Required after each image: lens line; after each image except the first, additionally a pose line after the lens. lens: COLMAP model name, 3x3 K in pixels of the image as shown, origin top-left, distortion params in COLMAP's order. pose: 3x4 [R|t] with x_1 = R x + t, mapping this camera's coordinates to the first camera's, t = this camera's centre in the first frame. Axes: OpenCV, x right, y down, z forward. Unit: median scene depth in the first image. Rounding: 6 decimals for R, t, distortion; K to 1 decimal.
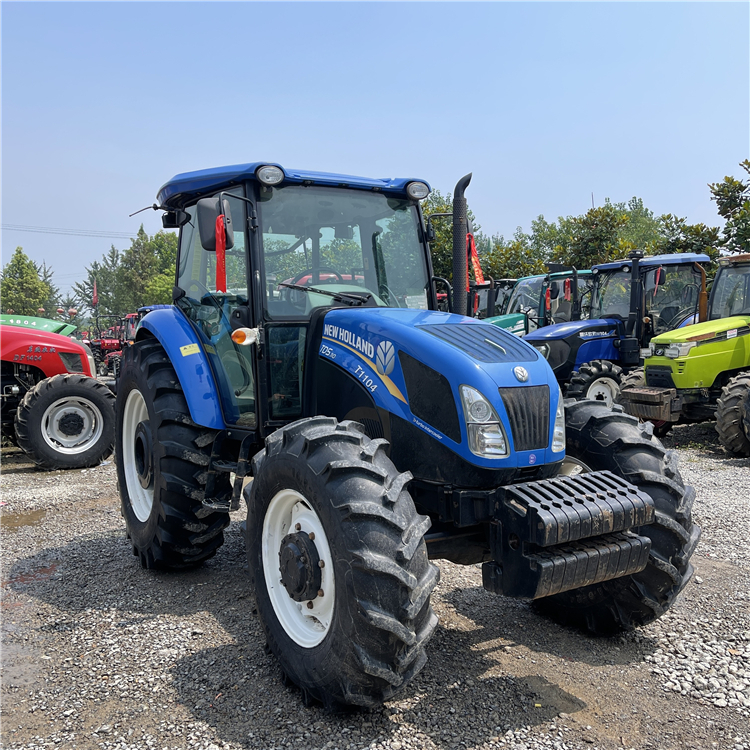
lens RADIAL K [[757.5, 0, 391.3], [0, 757.5, 368.5], [0, 0, 1]] dist [0.072125, 0.000000]
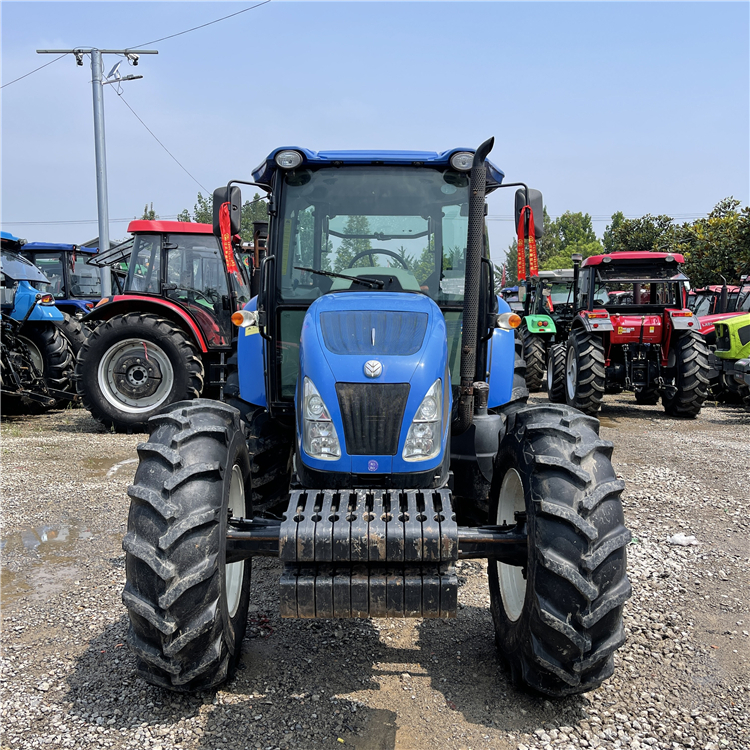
lens RADIAL K [[757.5, 0, 370.7], [0, 757.5, 370.1], [0, 0, 1]] dist [0.072125, 0.000000]
pose [[0.853925, 0.059251, -0.517012, 0.563451], [-0.045175, 0.998187, 0.039781, -0.023569], [0.518431, -0.010614, 0.855053, 0.223602]]
